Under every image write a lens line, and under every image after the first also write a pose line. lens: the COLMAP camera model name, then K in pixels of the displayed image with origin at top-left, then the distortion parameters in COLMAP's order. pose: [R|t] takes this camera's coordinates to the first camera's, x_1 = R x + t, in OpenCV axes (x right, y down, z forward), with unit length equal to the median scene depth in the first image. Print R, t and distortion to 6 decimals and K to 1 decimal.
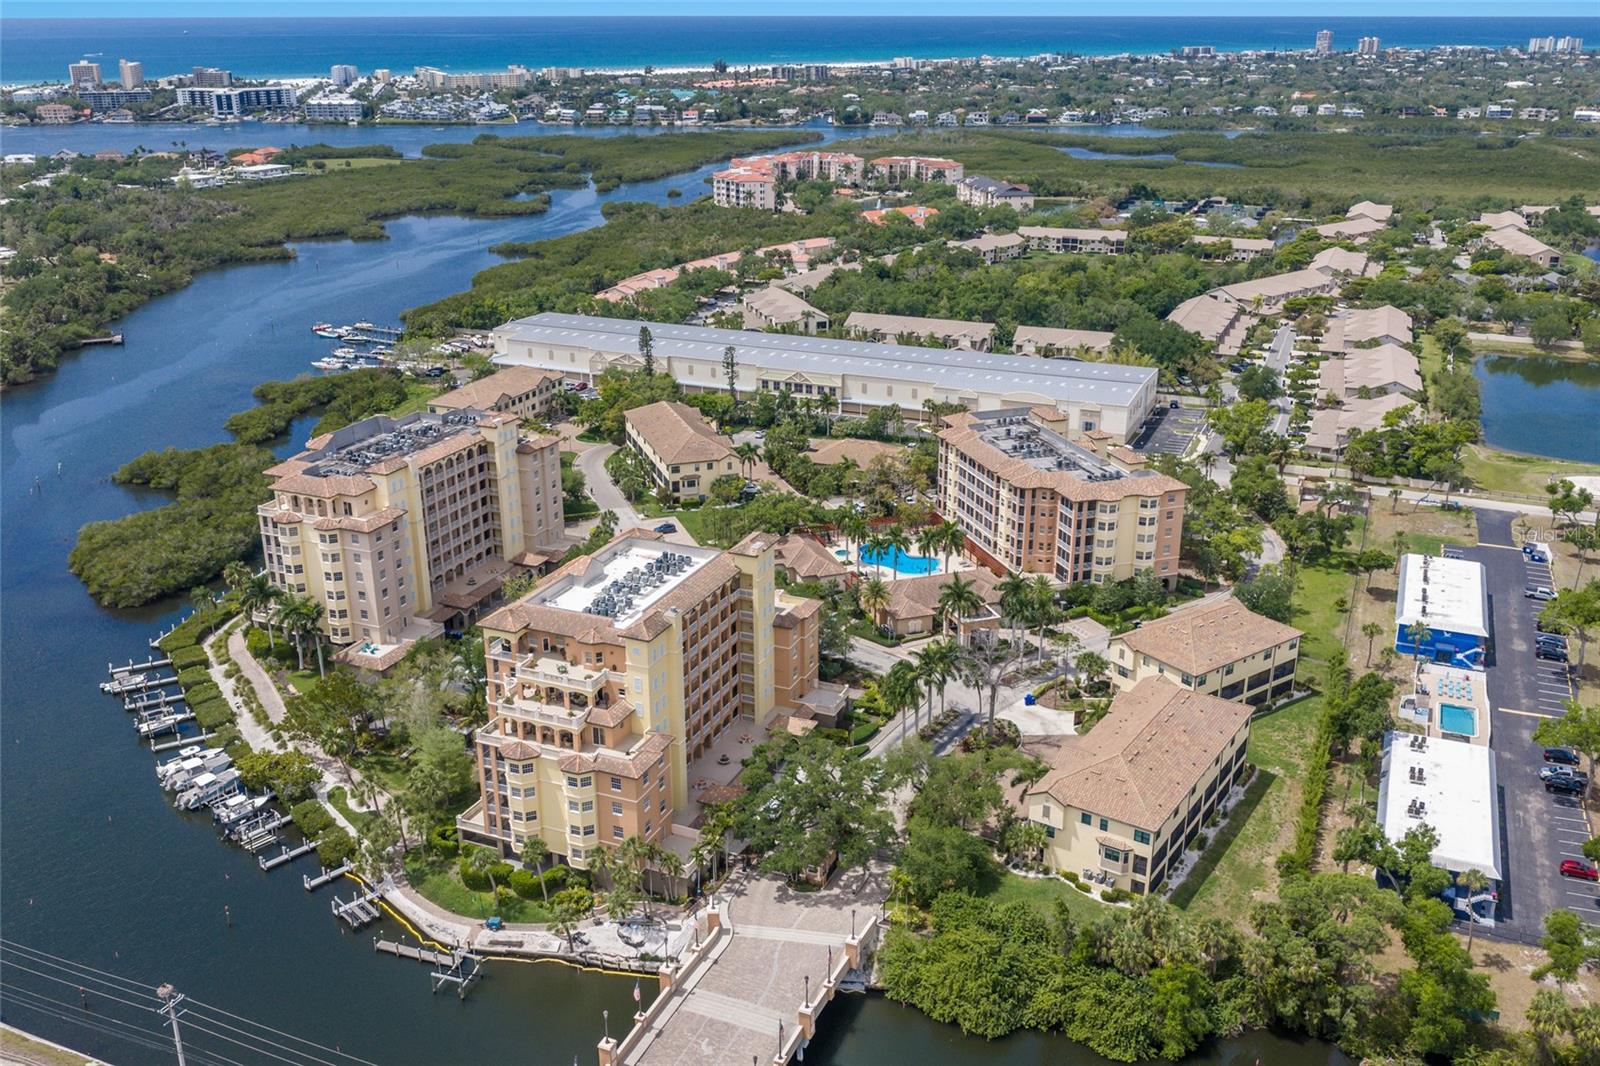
lens RADIAL K [[1405.6, 0, 802.5], [0, 1405.6, 557.1], [0, 0, 1]] dist [0.025701, -0.056901]
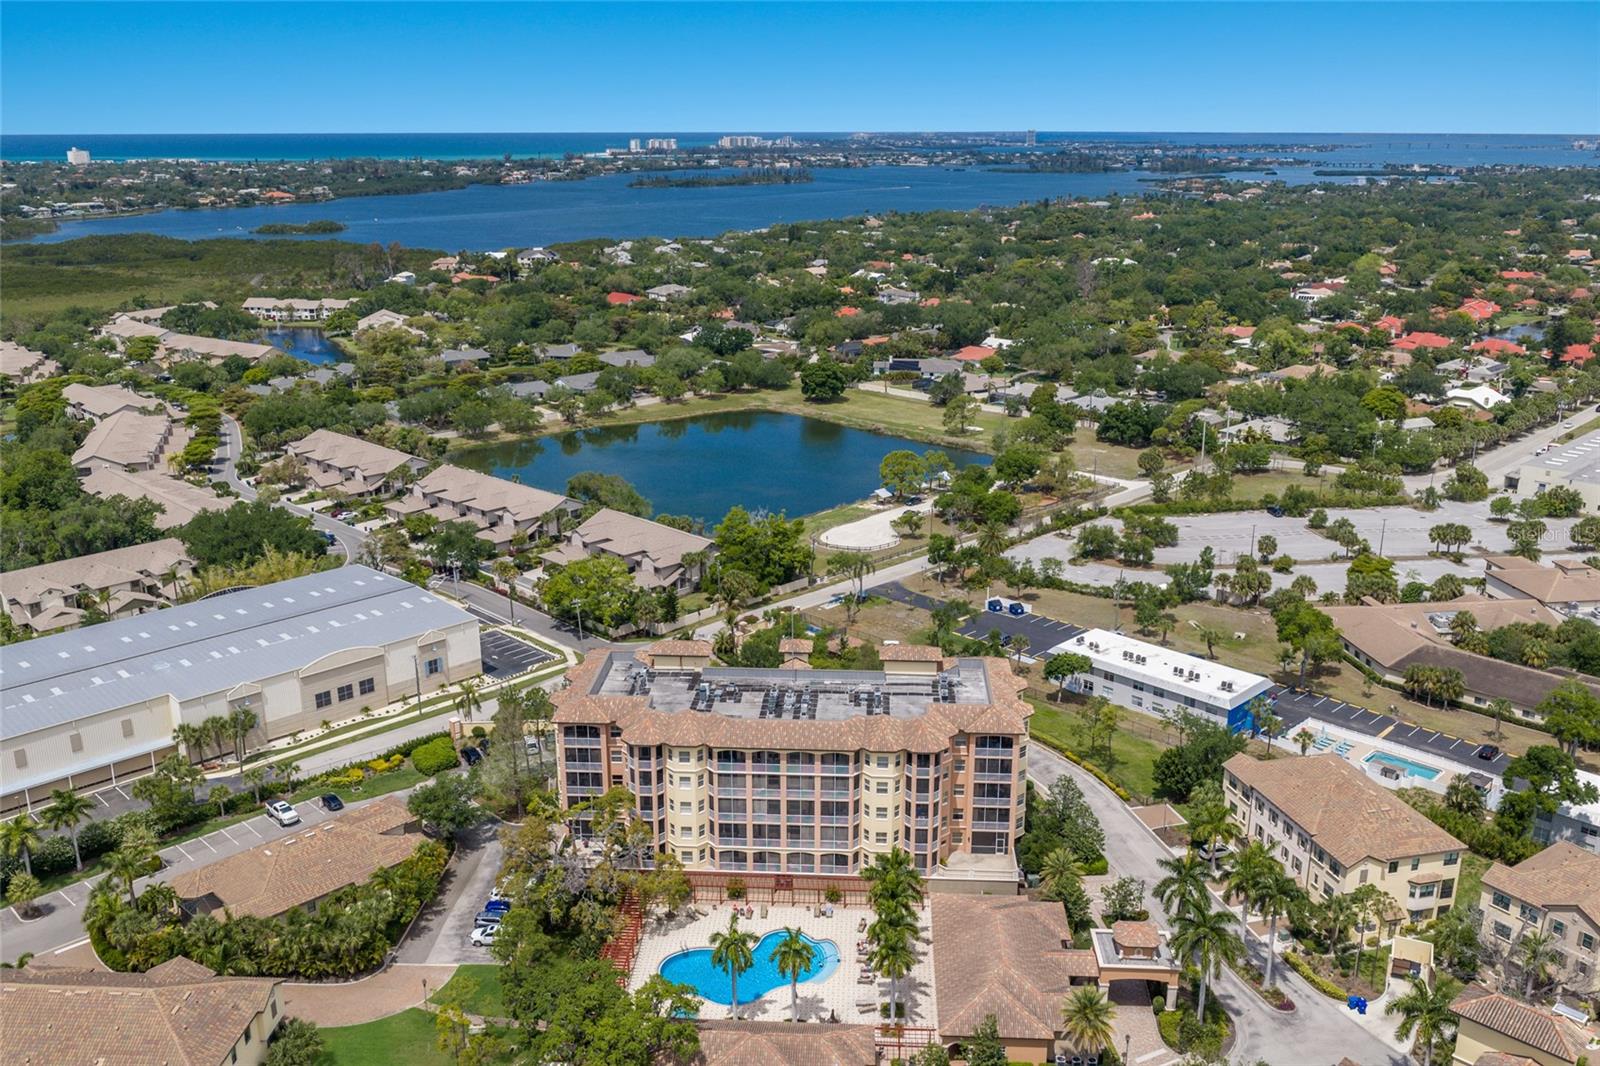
lens RADIAL K [[1363.7, 0, 796.6], [0, 1363.7, 556.3], [0, 0, 1]] dist [0.019548, -0.056273]
pose [[0.374668, -0.277345, 0.884705, -0.172245], [0.335247, 0.930173, 0.149624, -0.107609], [-0.864426, 0.240536, 0.441486, 0.331518]]
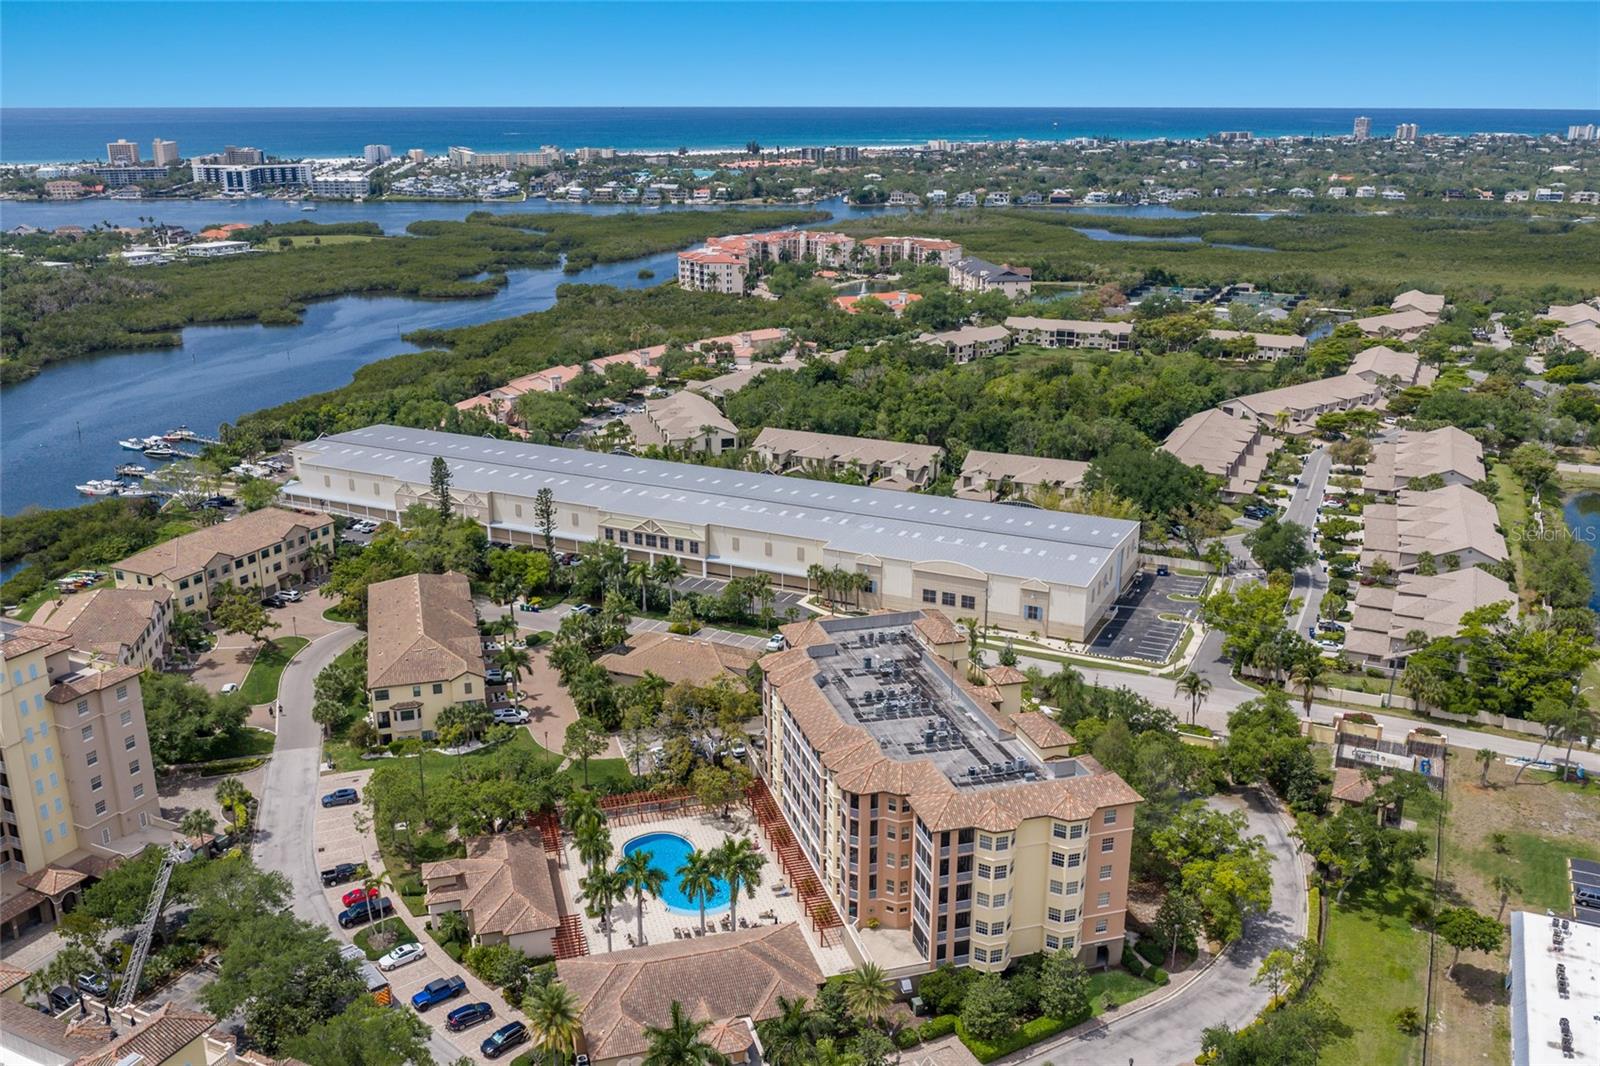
lens RADIAL K [[1350.0, 0, 802.0], [0, 1350.0, 556.5], [0, 0, 1]] dist [0.016497, -0.050868]
pose [[0.999128, 0.015459, -0.038776, 0.067759], [-0.017195, 0.998846, -0.044843, -0.052895], [0.038038, 0.045471, 0.998241, 0.190200]]
